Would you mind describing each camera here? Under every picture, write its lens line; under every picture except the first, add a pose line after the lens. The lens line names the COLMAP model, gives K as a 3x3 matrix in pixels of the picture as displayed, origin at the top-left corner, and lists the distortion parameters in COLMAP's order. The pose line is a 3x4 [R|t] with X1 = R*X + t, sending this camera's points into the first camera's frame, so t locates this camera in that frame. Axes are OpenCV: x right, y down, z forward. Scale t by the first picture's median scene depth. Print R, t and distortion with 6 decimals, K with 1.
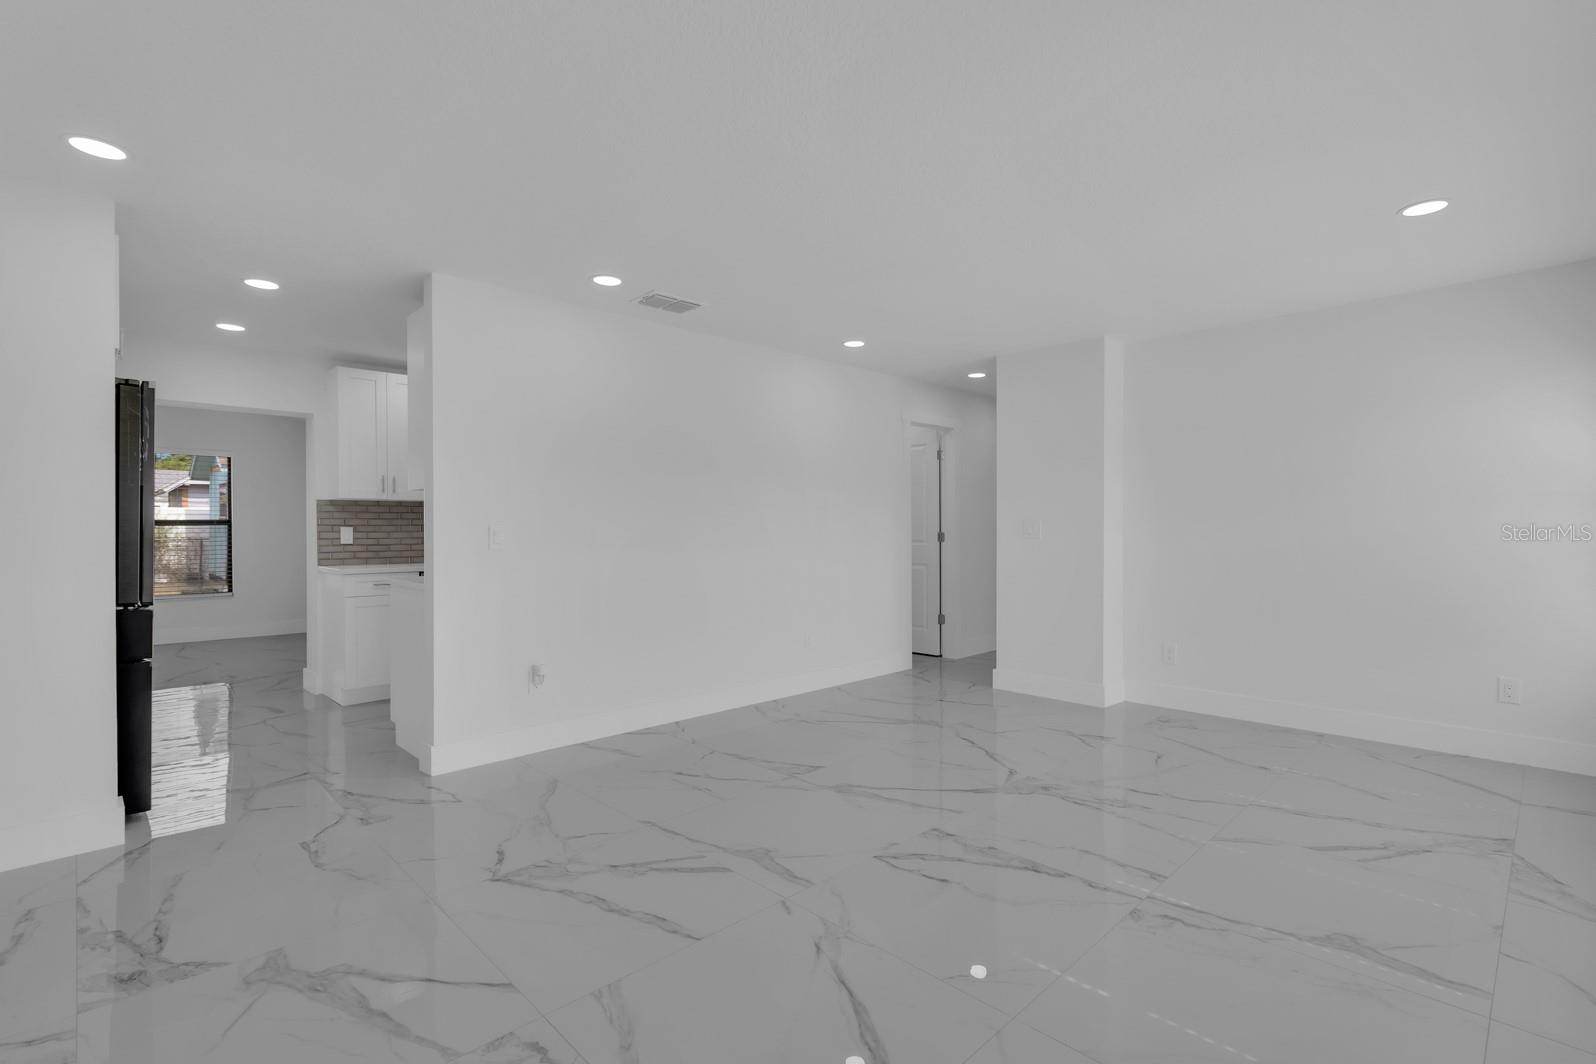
lens RADIAL K [[706.9, 0, 798.0], [0, 706.9, 532.0], [0, 0, 1]] dist [0.001736, -0.000215]
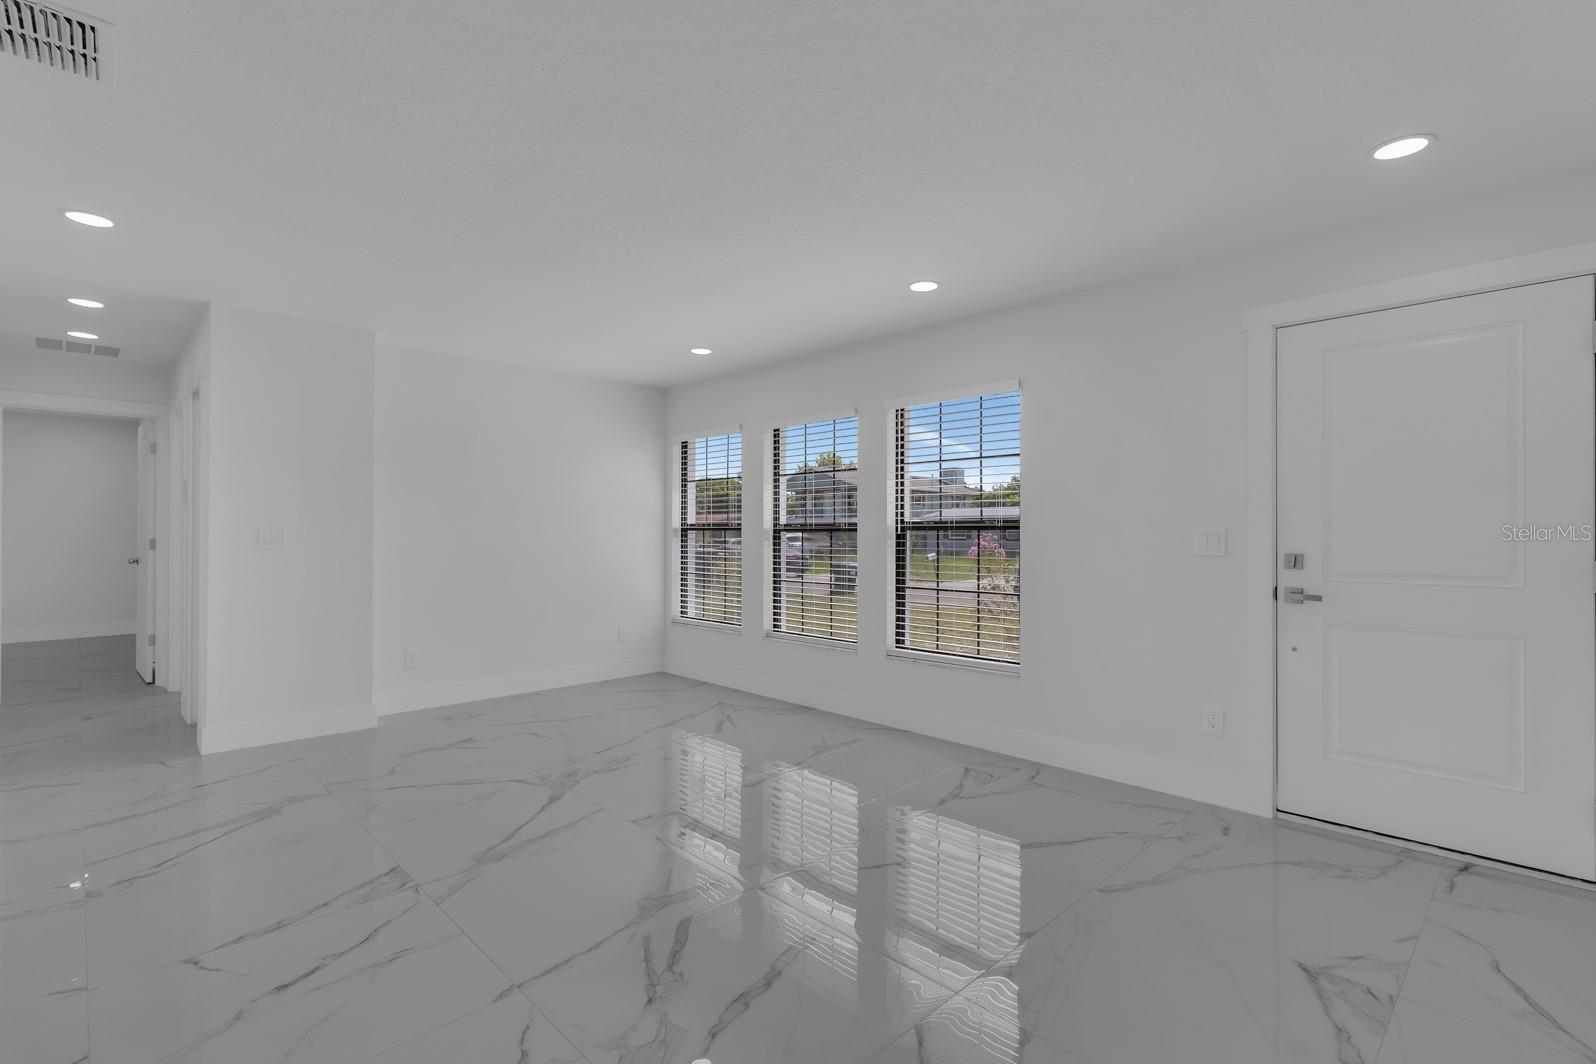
lens RADIAL K [[750.0, 0, 788.2], [0, 750.0, 536.1], [0, 0, 1]] dist [-0.002154, -0.000010]
pose [[0.022099, -0.002681, 0.999752, -0.949022], [0.004745, 0.999985, 0.002577, -0.002199], [-0.999745, 0.004687, 0.022112, 0.783065]]
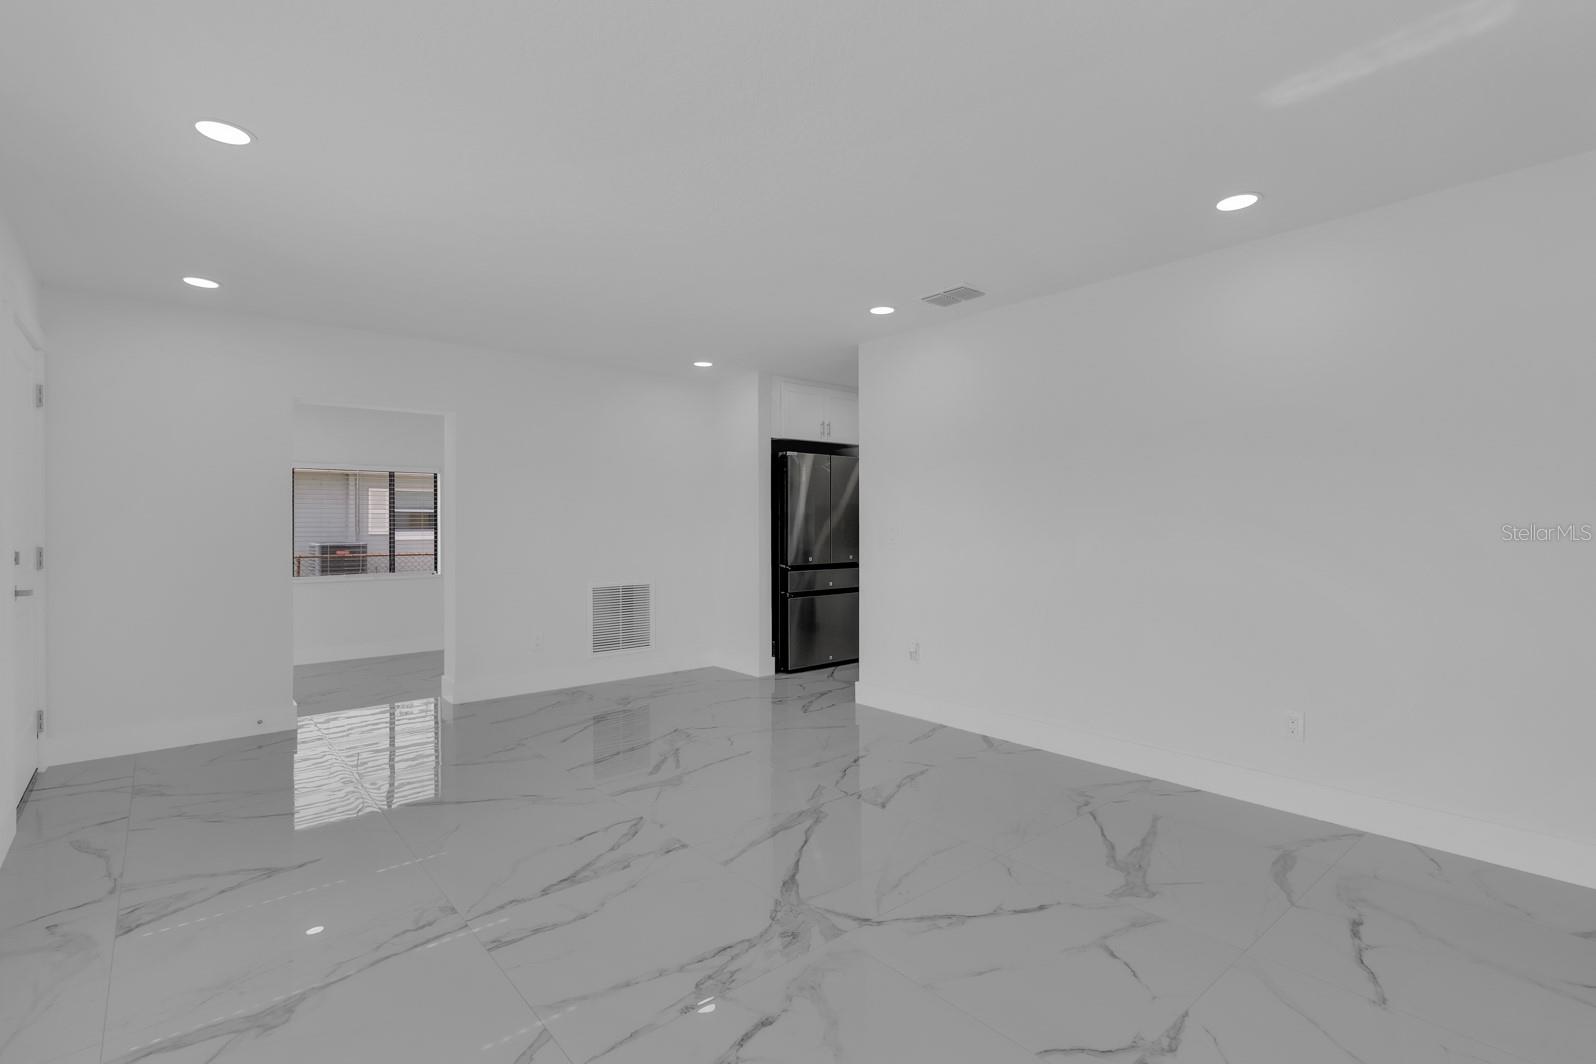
lens RADIAL K [[741.8, 0, 836.2], [0, 741.8, 528.2], [0, 0, 1]] dist [-0.000506, 0.000127]
pose [[-0.022794, 0.005147, -0.999727, 1.247507], [-0.001043, 0.999986, 0.005172, -0.015541], [0.999740, 0.001160, -0.022788, 1.286463]]
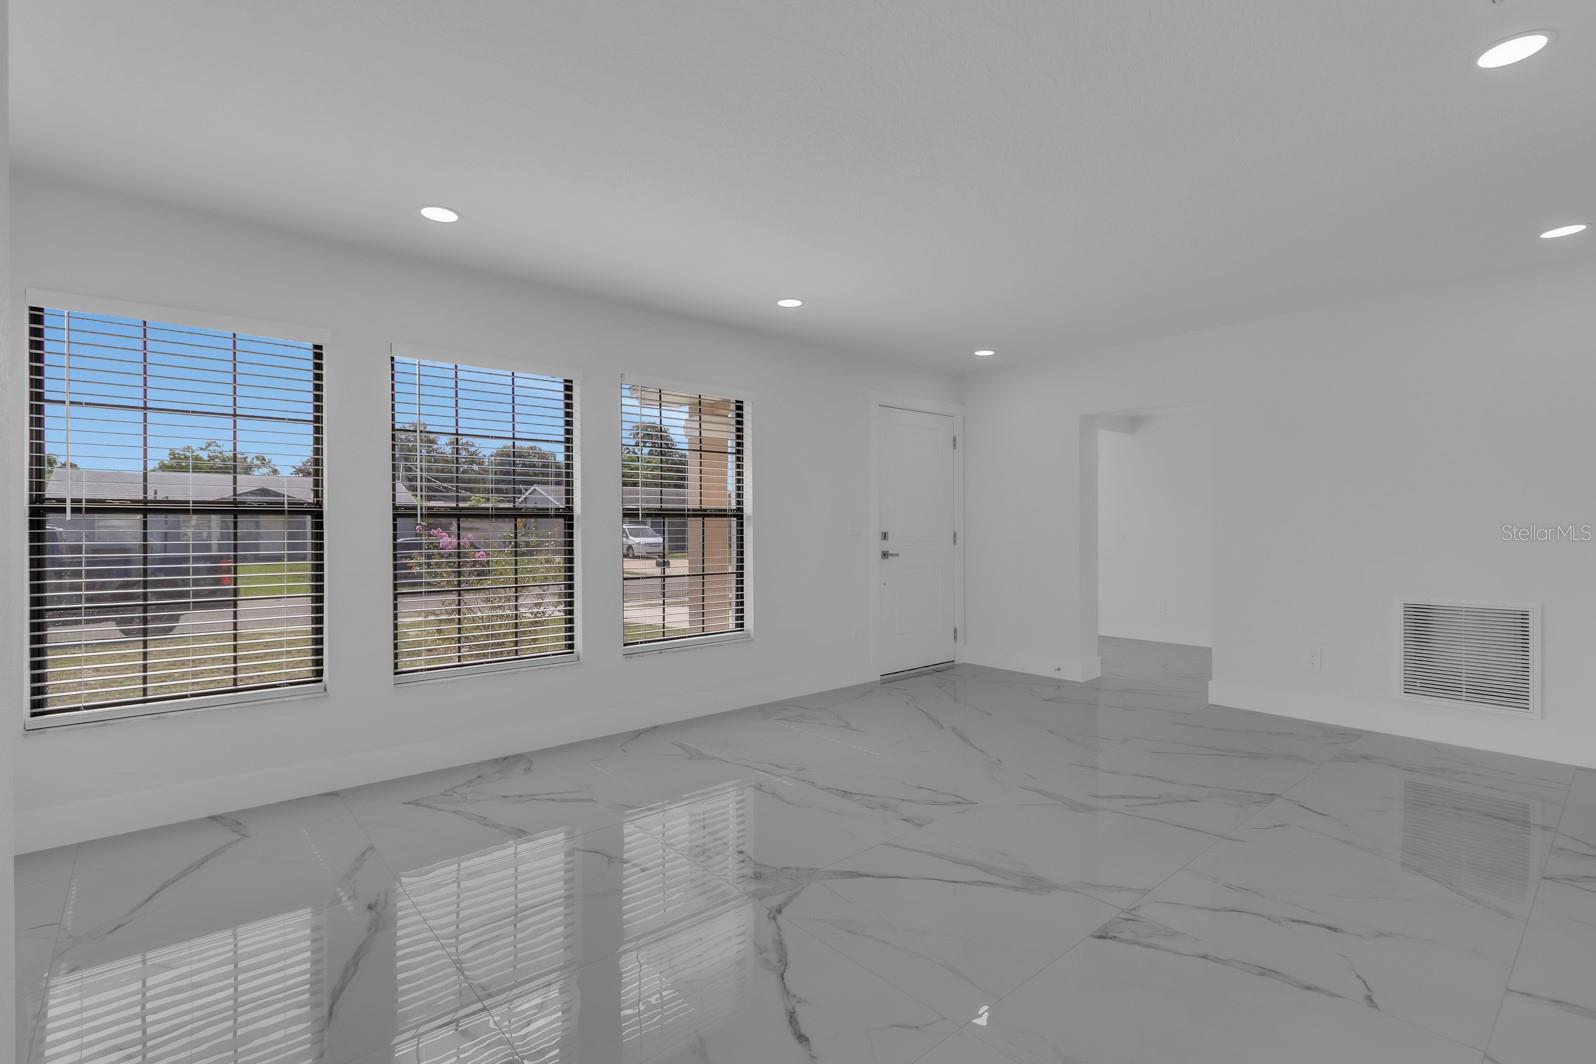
lens RADIAL K [[769.4, 0, 795.6], [0, 769.4, 519.8], [0, 0, 1]] dist [0.005162, 0.001167]
pose [[-0.998825, -0.000935, 0.048458, 0.329323], [-0.000789, 0.999995, 0.003023, -0.008868], [-0.048460, 0.002982, -0.998821, 2.181193]]
